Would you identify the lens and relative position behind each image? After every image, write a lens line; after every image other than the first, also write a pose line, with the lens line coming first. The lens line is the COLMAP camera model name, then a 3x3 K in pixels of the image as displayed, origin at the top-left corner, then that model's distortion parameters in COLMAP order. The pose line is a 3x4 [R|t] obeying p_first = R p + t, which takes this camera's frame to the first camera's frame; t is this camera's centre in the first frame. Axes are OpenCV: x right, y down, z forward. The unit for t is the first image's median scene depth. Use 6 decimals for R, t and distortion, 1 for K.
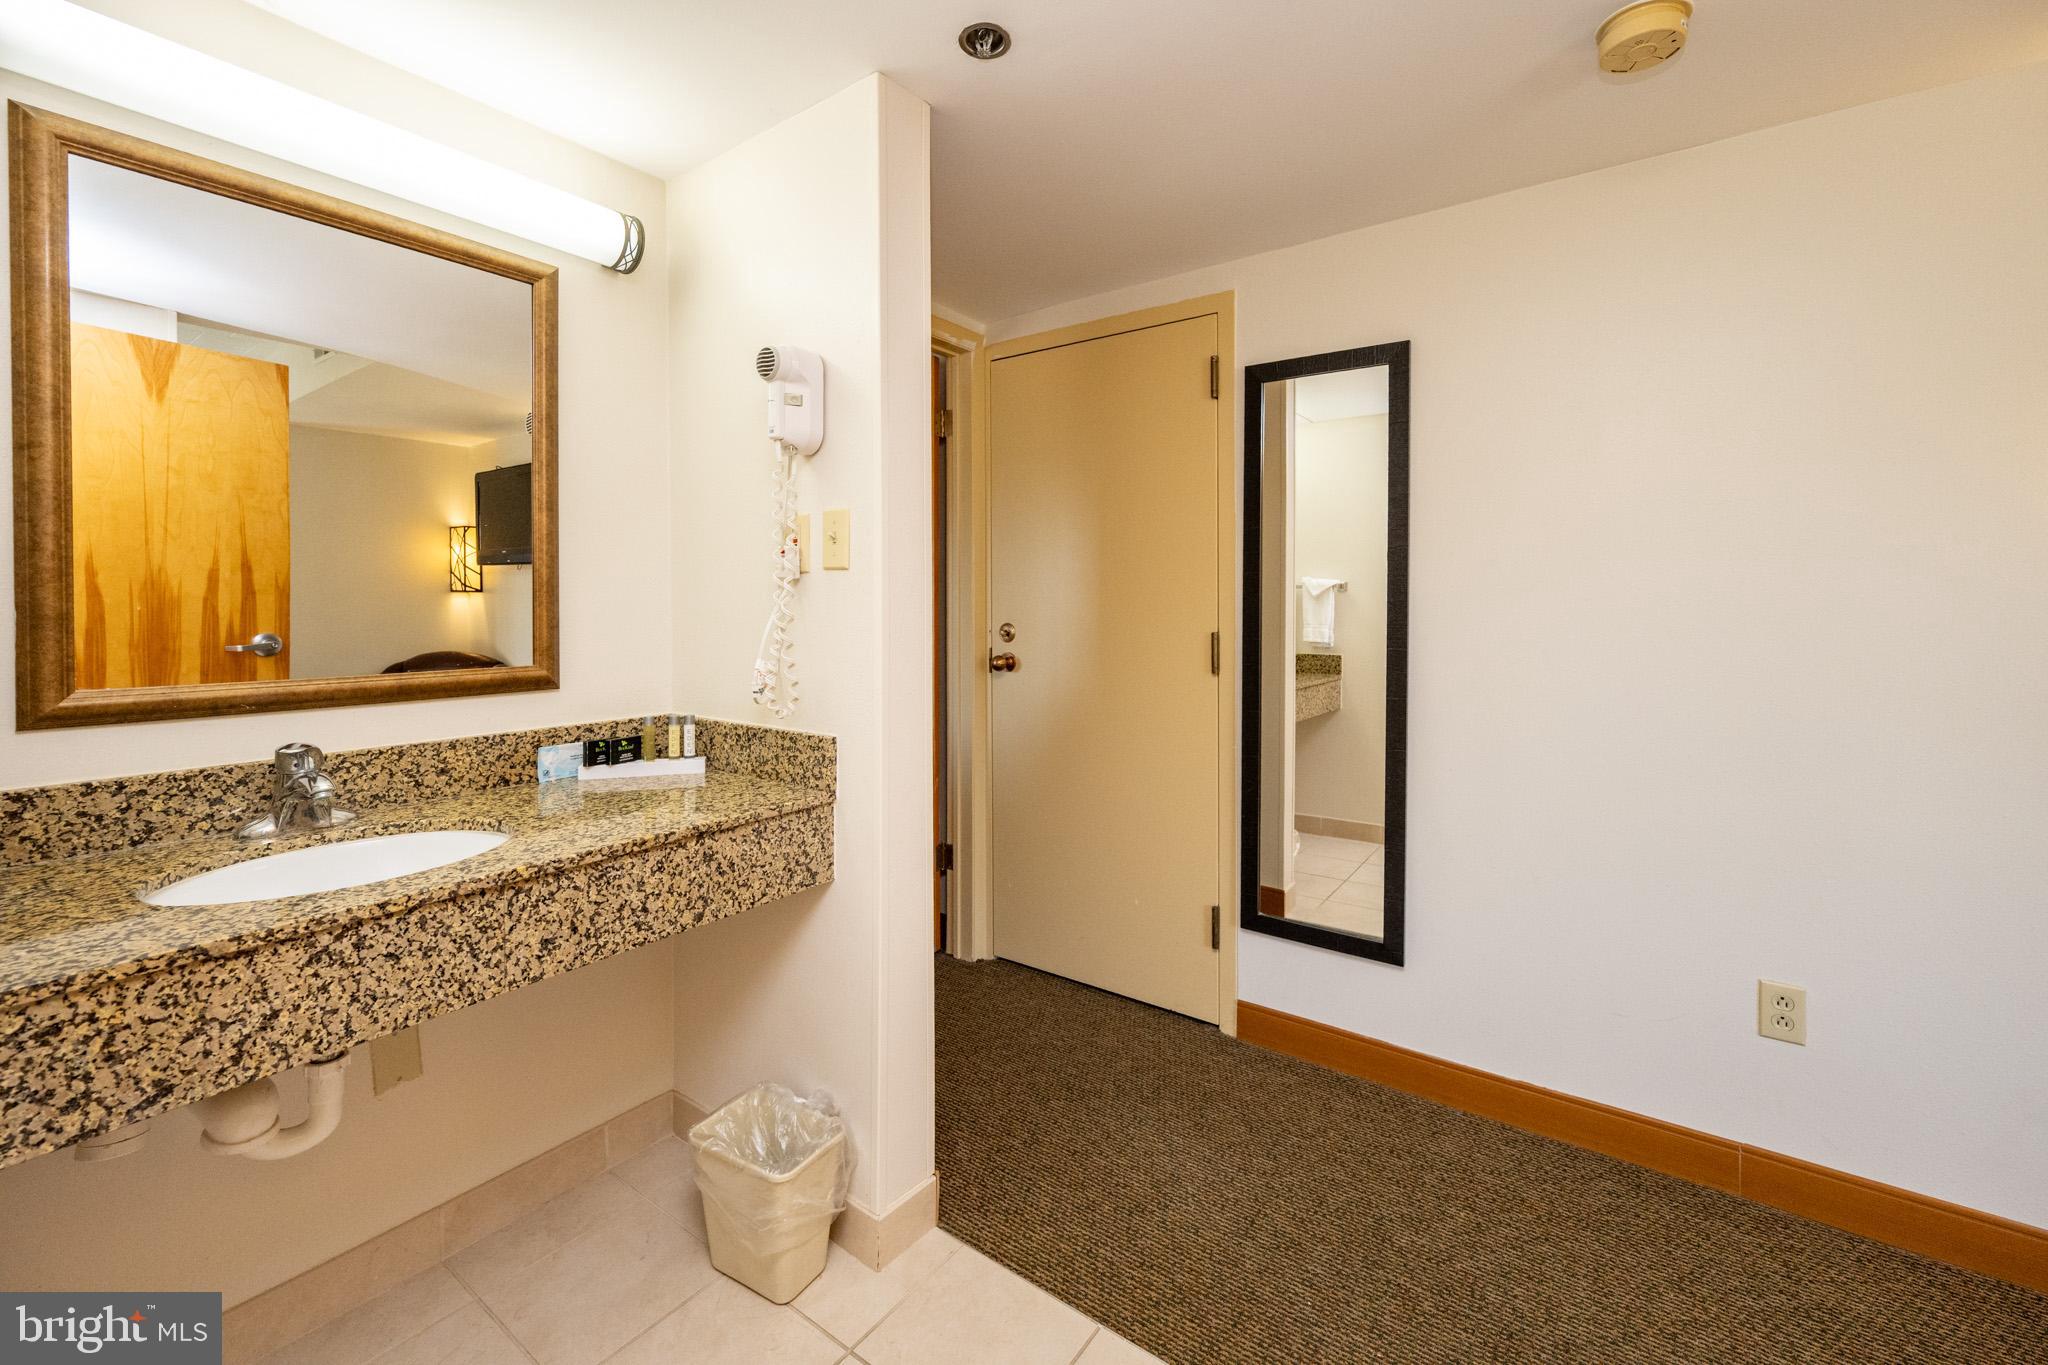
lens RADIAL K [[826.3, 0, 1004.6], [0, 826.3, 606.2], [0, 0, 1]] dist [-0.004784, -0.000583]
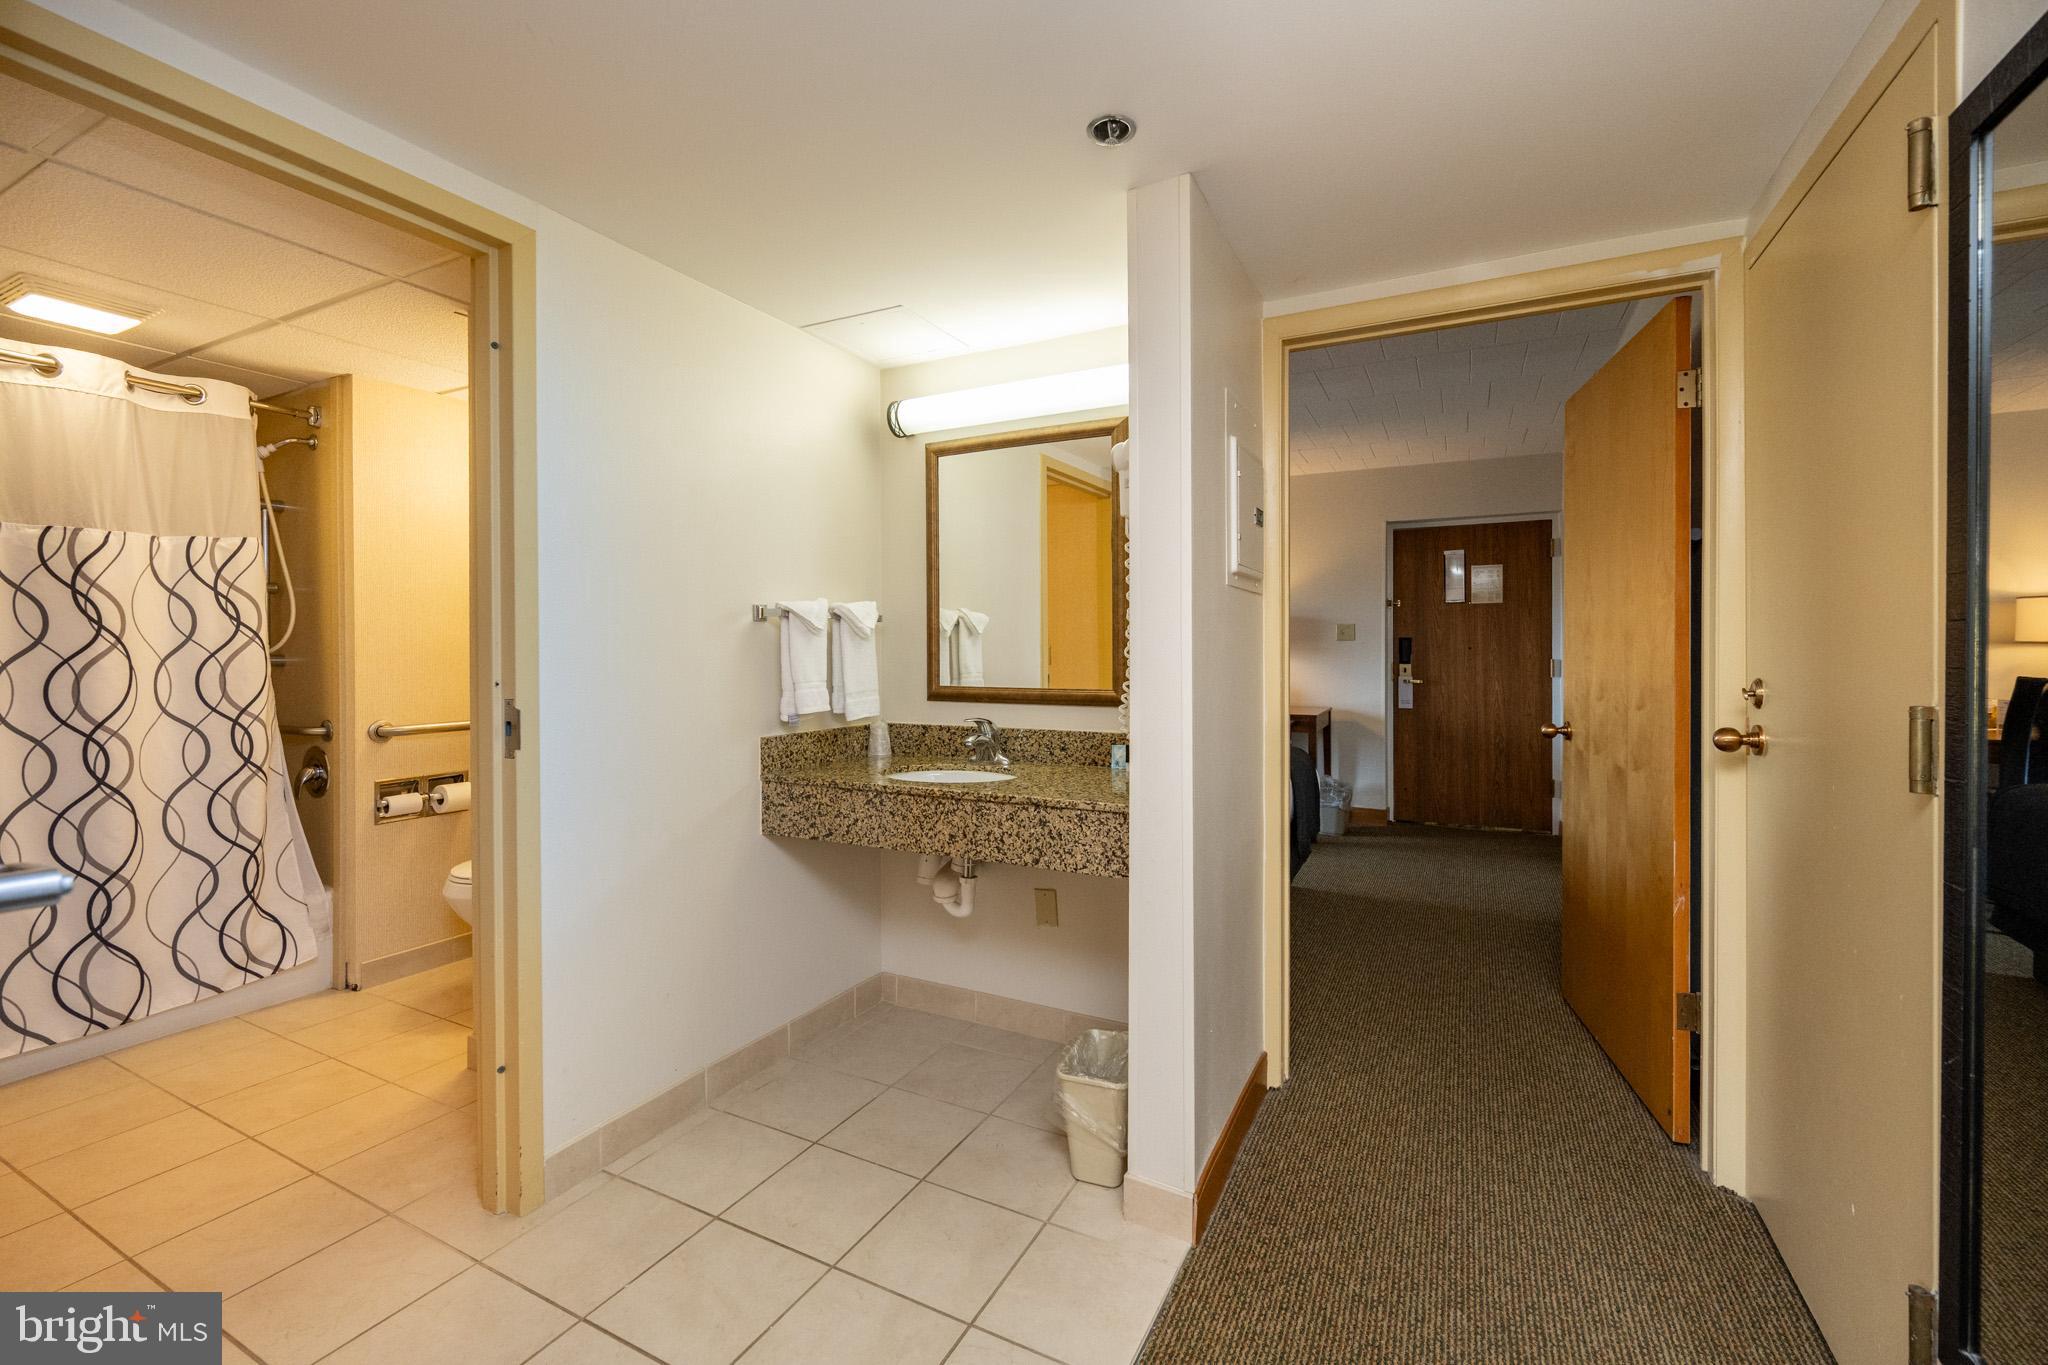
lens RADIAL K [[826.3, 0, 1079.3], [0, 826.3, 656.4], [0, 0, 1]] dist [-0.004784, -0.000583]
pose [[0.212862, 0.006348, -0.977062, 1.127864], [-0.004662, 0.999974, 0.005482, 0.005375], [0.977071, 0.003388, 0.212886, 0.799121]]
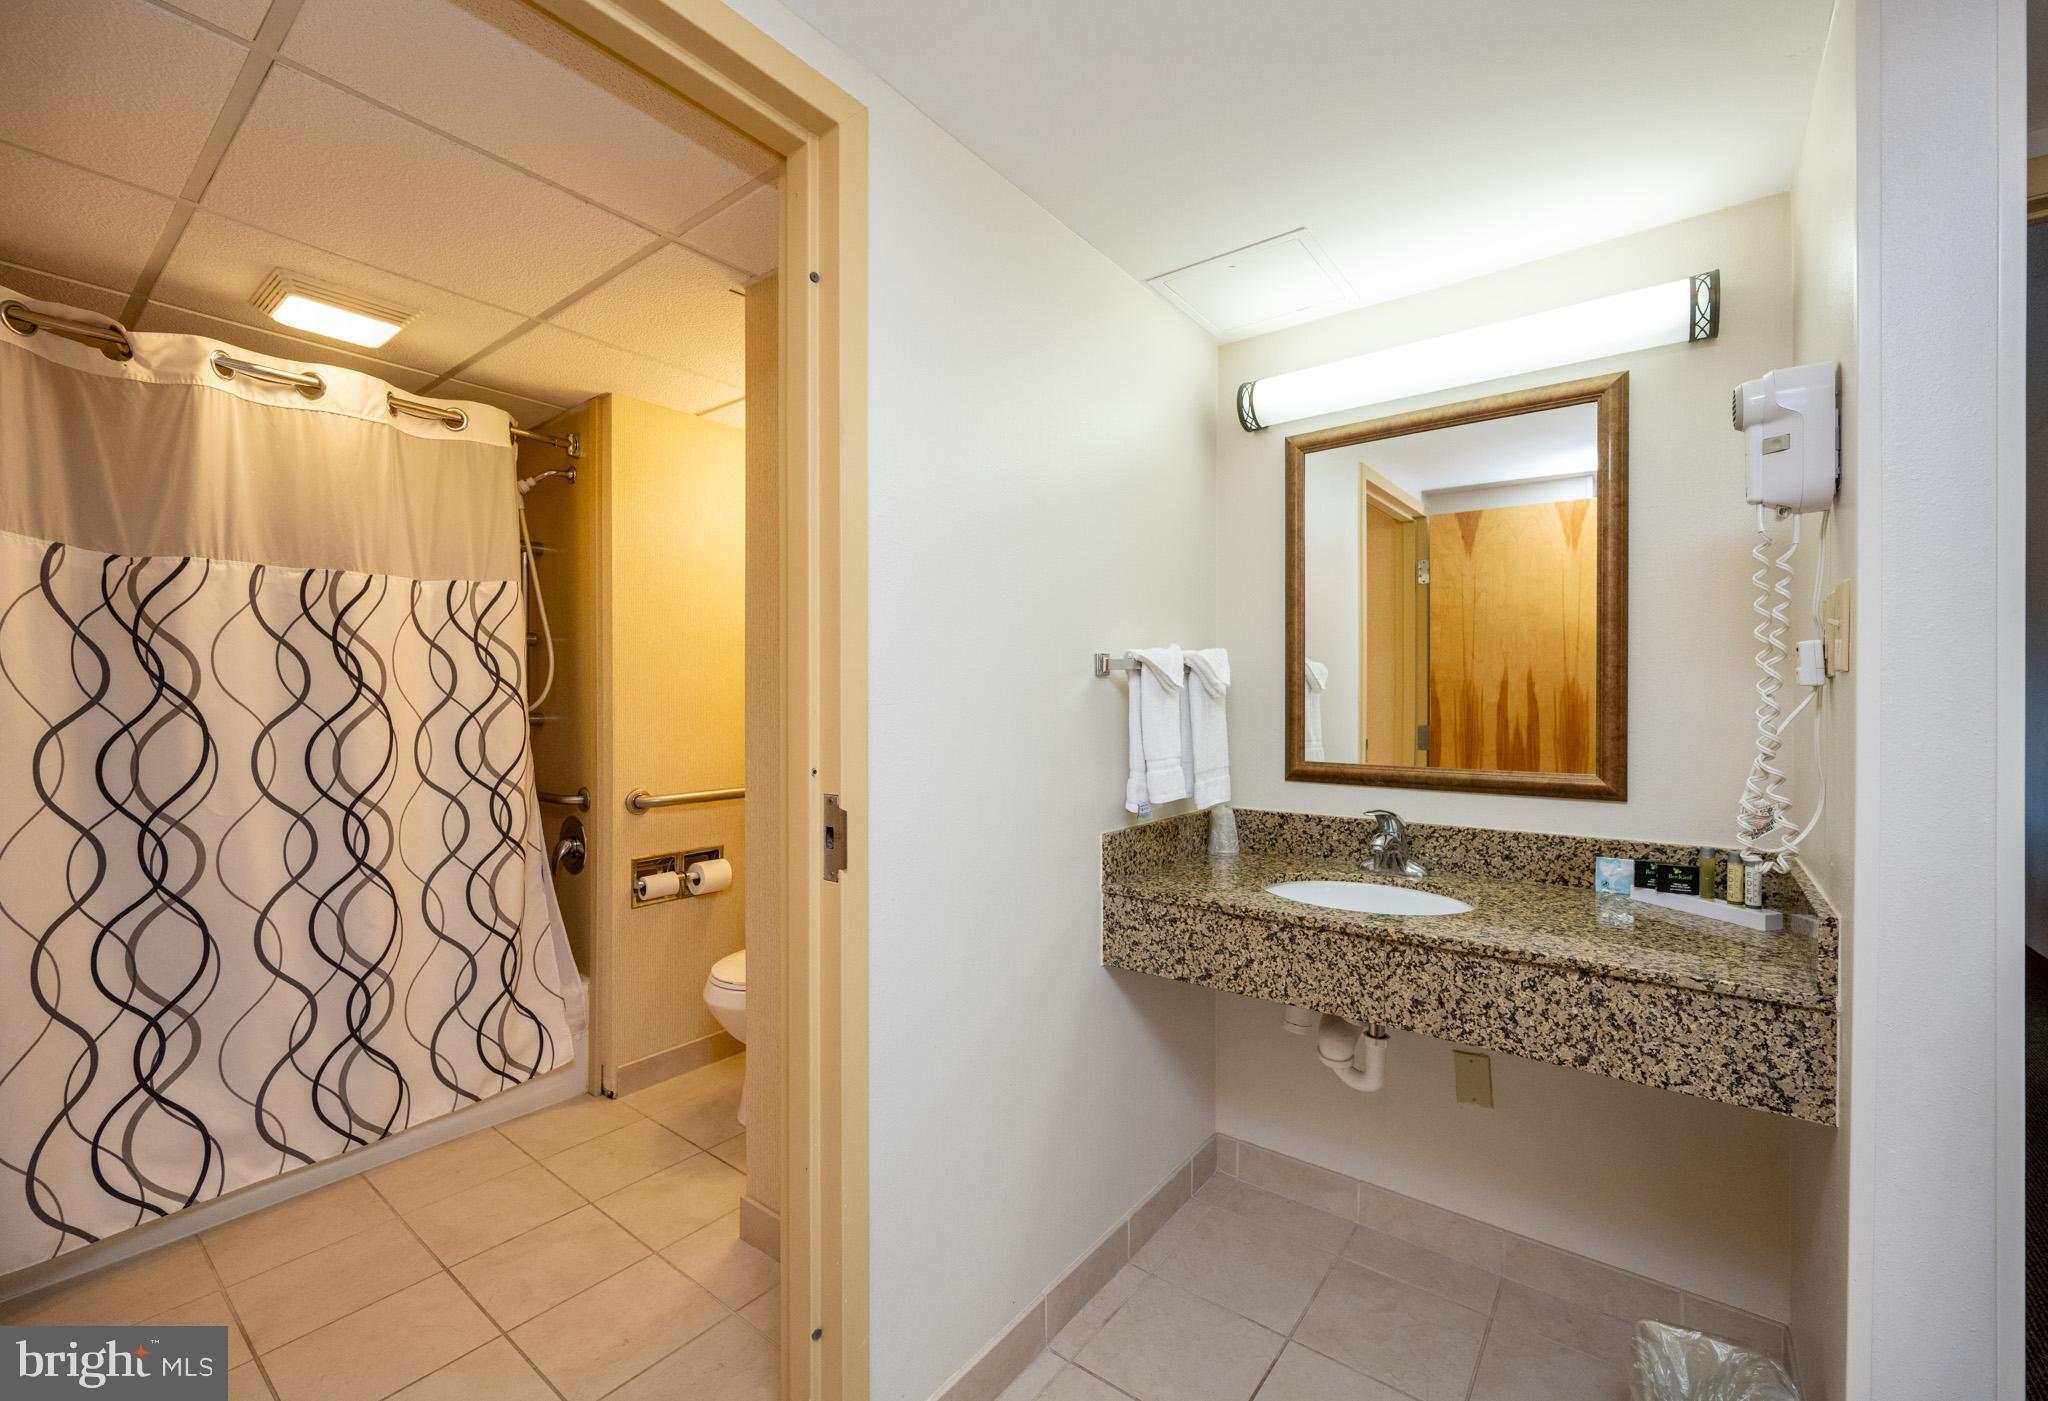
lens RADIAL K [[839.4, 0, 1091.1], [0, 839.4, 704.0], [0, 0, 1]] dist [-0.005832, -0.001230]
pose [[0.028175, 0.005694, -0.999587, 0.567989], [-0.008080, 0.999952, 0.005468, -0.020863], [0.999570, 0.007923, 0.028219, 0.446092]]
